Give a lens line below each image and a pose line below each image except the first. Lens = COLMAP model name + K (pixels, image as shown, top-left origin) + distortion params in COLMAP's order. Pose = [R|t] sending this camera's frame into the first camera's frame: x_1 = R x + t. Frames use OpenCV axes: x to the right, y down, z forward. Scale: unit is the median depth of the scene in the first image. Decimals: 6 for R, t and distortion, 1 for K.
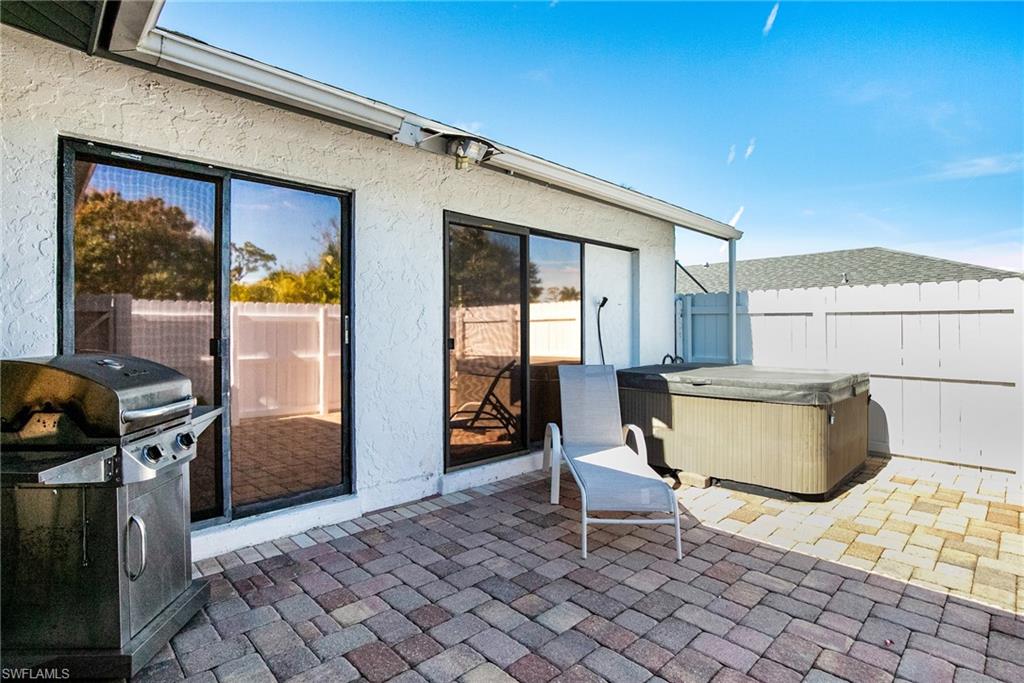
lens RADIAL K [[494.9, 0, 511.4], [0, 494.9, 335.8], [0, 0, 1]] dist [-0.036512, 0.004601]
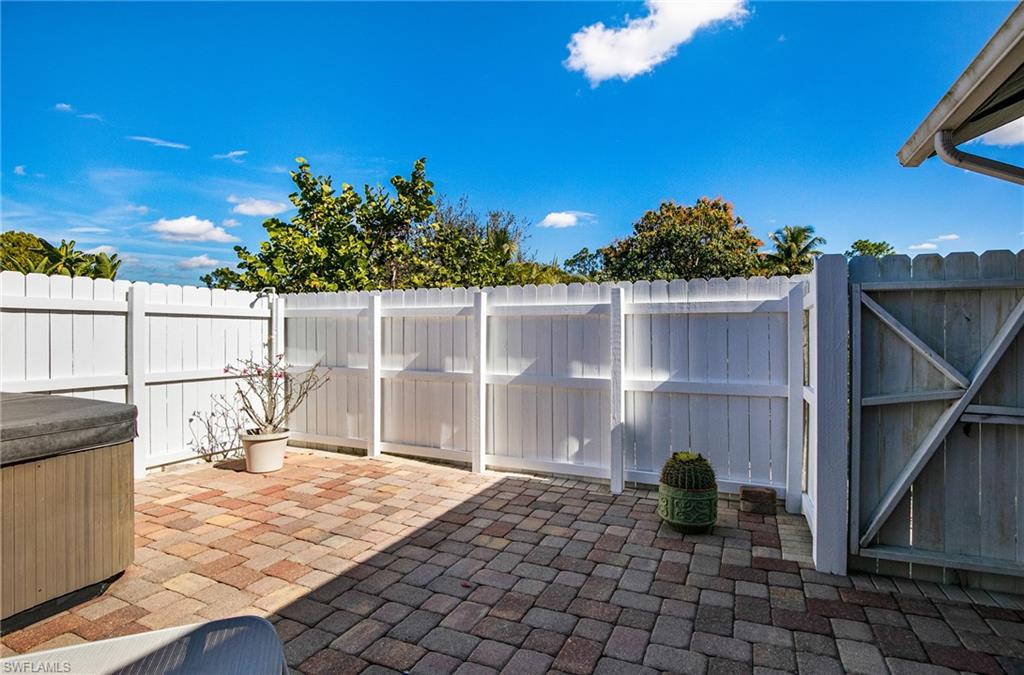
lens RADIAL K [[494.9, 0, 514.0], [0, 494.9, 333.0], [0, 0, 1]] dist [-0.036512, 0.004601]
pose [[-0.370736, -0.001426, 0.928737, -0.298041], [0.004556, 0.999984, 0.003354, -0.016327], [-0.928727, 0.005475, -0.370723, 0.904748]]
